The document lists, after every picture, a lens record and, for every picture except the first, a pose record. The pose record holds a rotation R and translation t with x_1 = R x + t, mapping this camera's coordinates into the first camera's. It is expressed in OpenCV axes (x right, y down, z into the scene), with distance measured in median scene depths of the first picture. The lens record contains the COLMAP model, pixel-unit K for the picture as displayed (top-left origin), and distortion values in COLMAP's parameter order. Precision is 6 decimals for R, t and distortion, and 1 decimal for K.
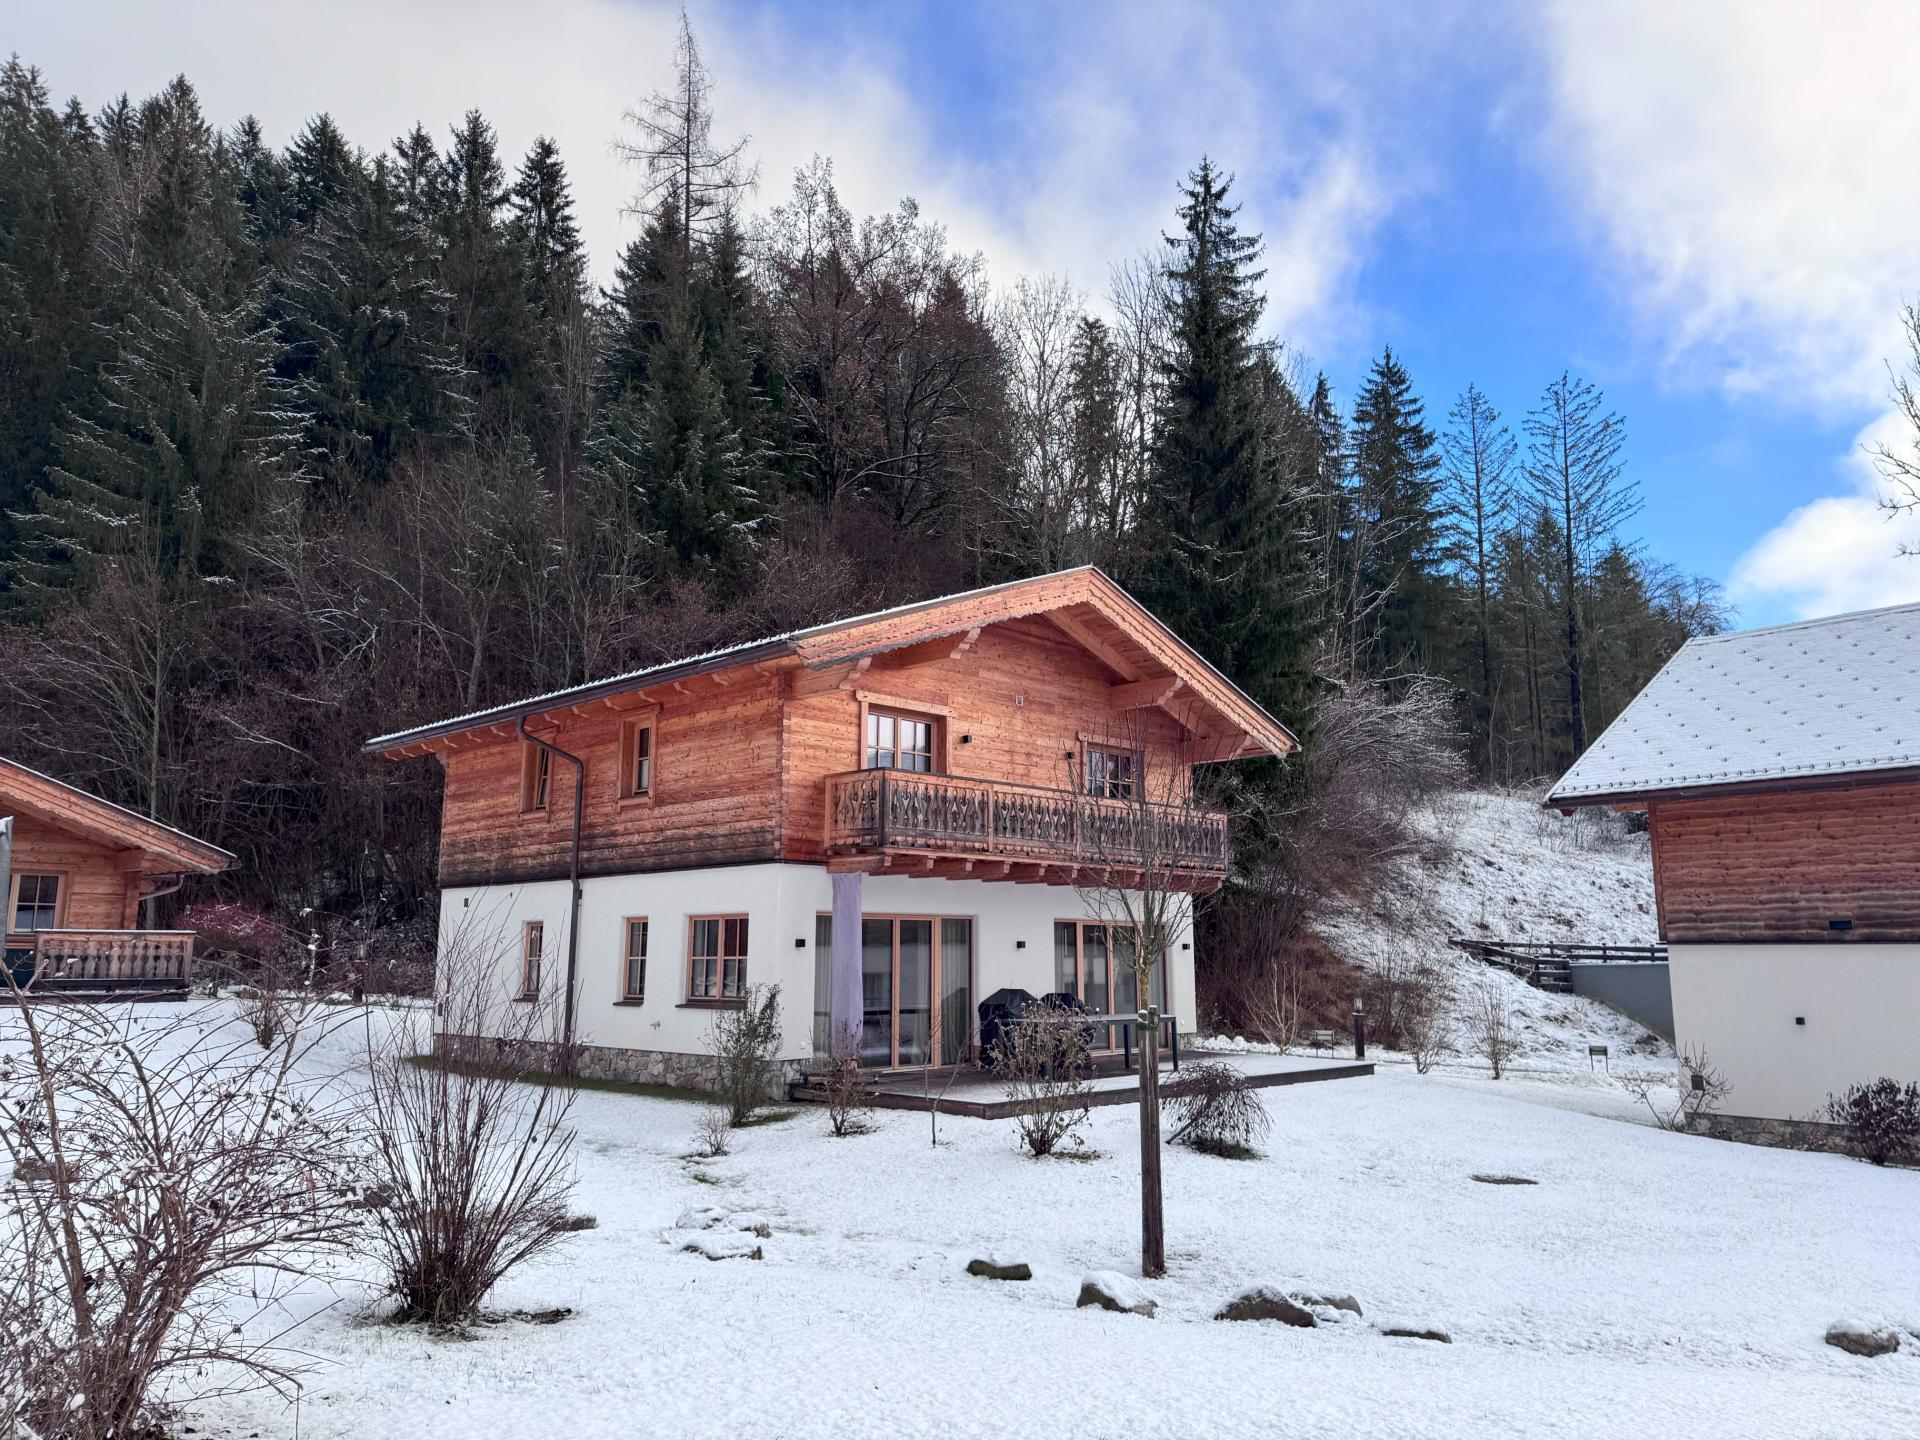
lens RADIAL K [[1322.4, 0, 962.0], [0, 1322.4, 732.2], [0, 0, 1]] dist [0.079029, -0.087699]
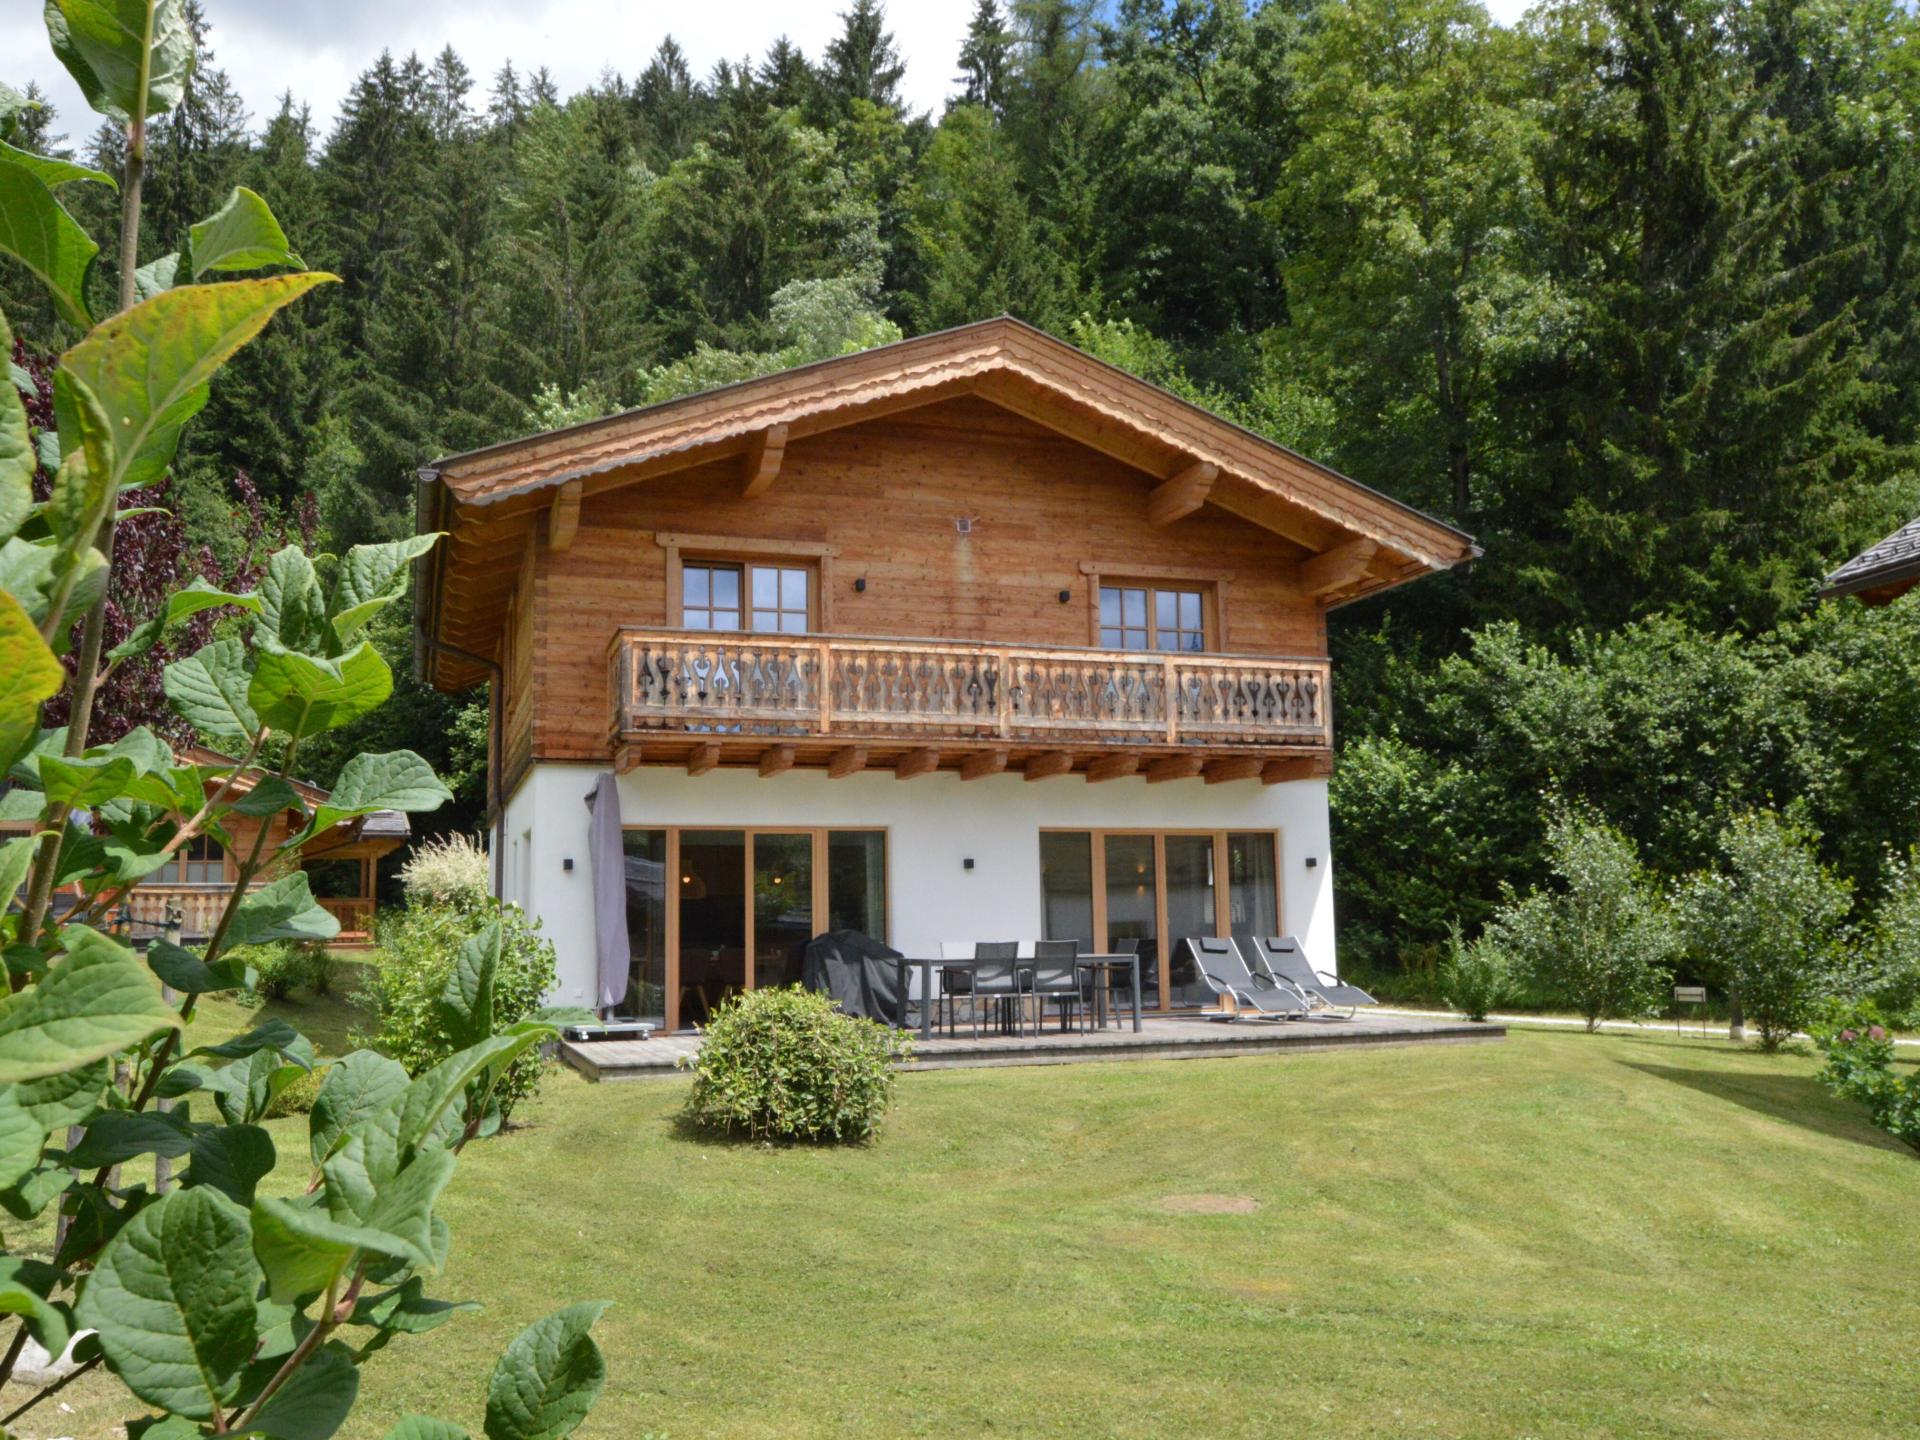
lens RADIAL K [[1595.0, 0, 951.0], [0, 1595.0, 724.5], [0, 0, 1]] dist [-0.077485, 0.005698]
pose [[0.899342, -0.075551, -0.430669, 0.360437], [0.091496, 0.995670, 0.016399, 0.061444], [0.427565, -0.054153, 0.902361, 0.196742]]
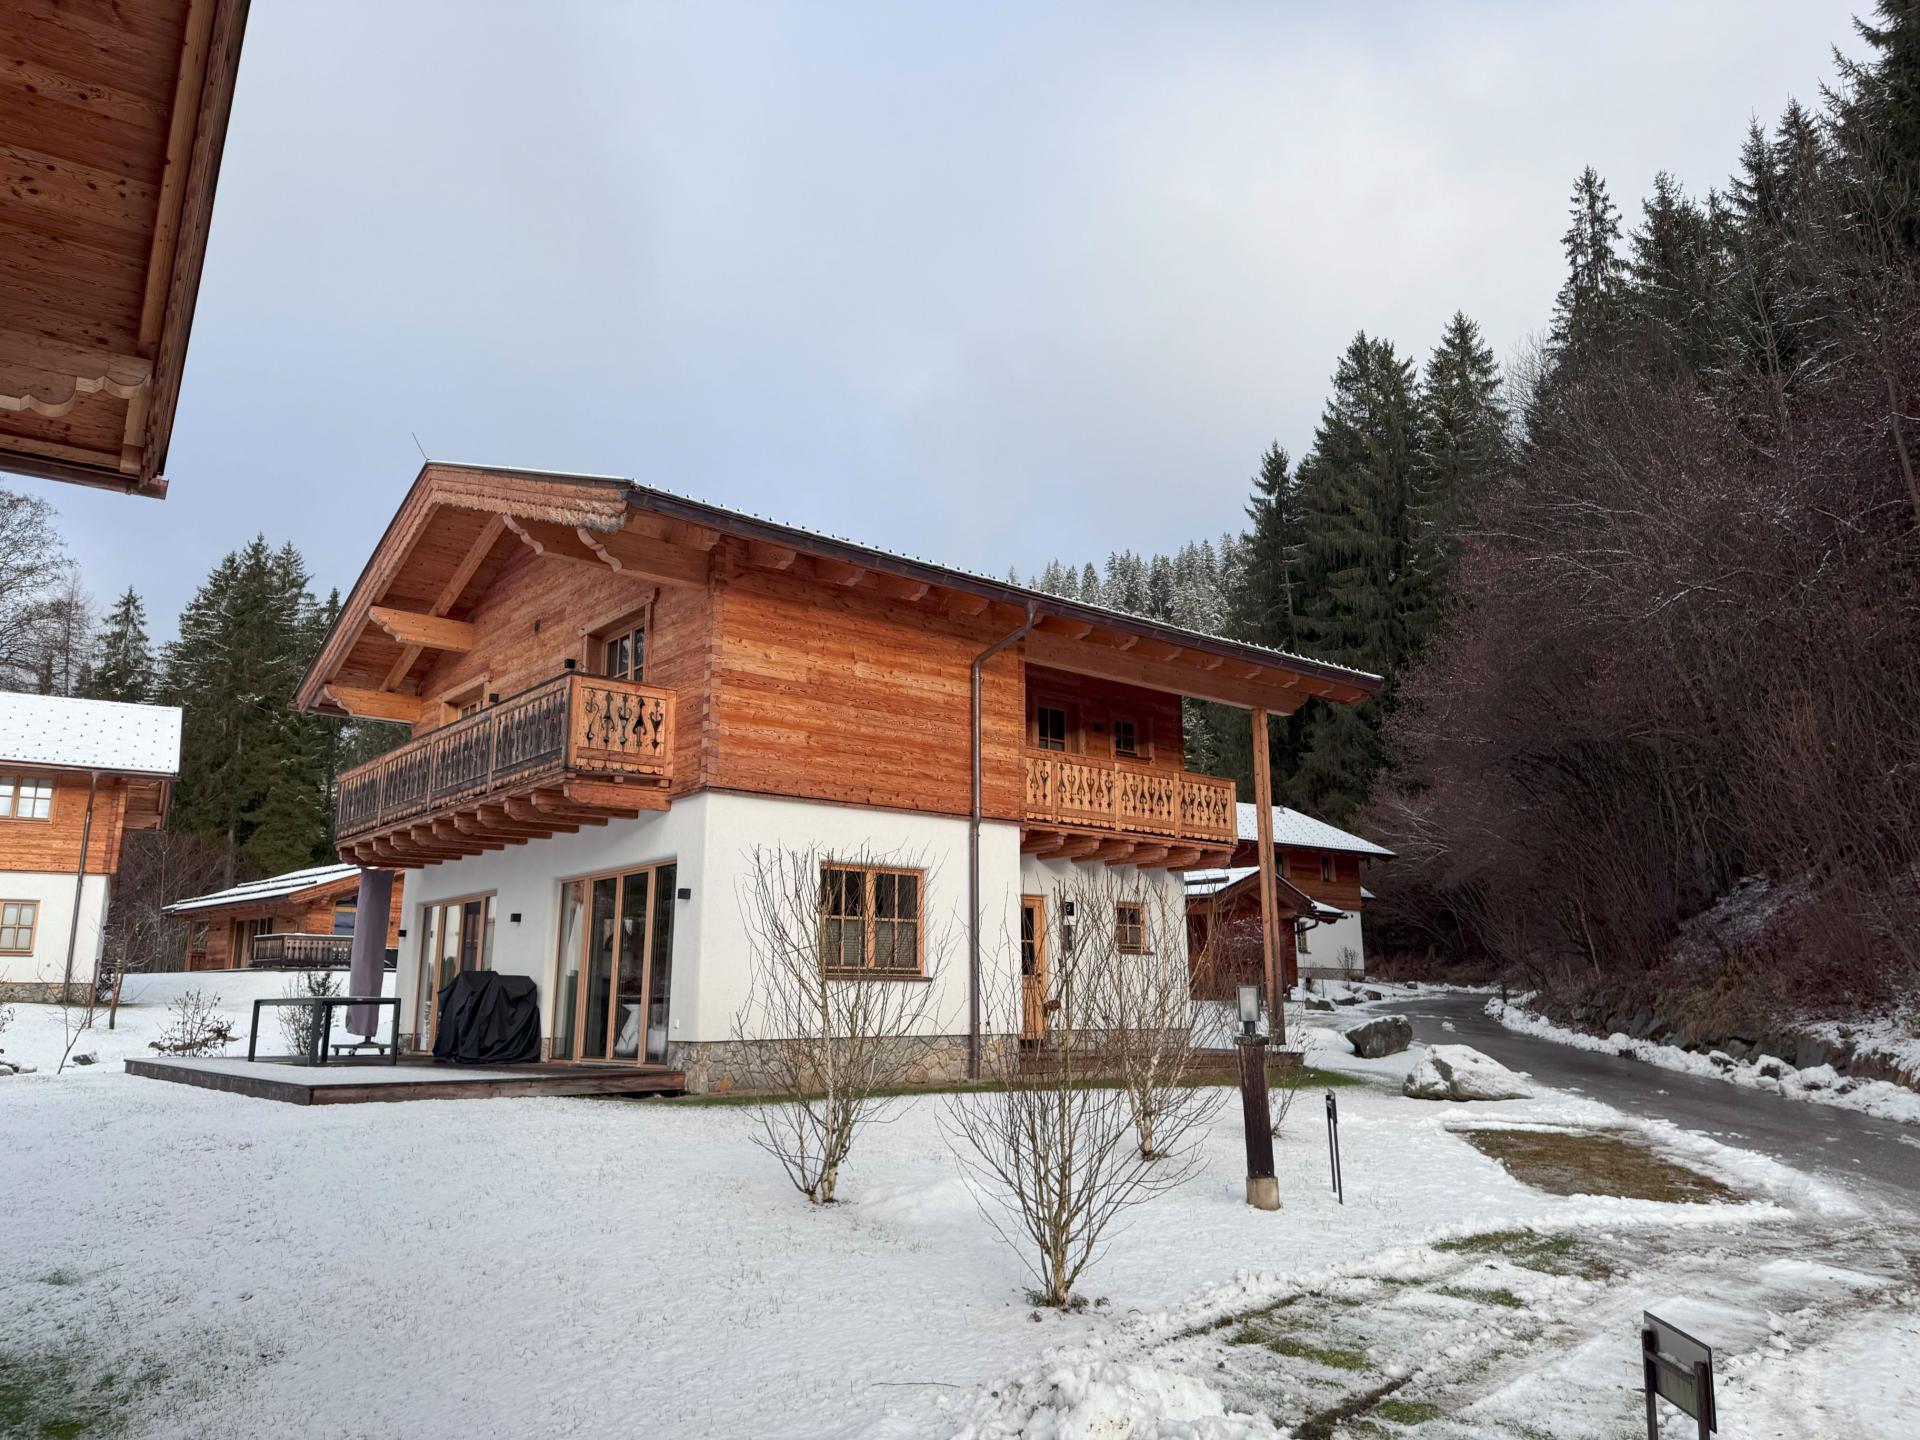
lens RADIAL K [[1361.0, 0, 963.4], [0, 1361.0, 725.8], [0, 0, 1]] dist [0.010170, -0.010659]
pose [[-0.091159, -0.209011, -0.973655, 0.759795], [0.165327, 0.960981, -0.221769, 0.244902], [0.982017, -0.181188, -0.053047, 1.173453]]
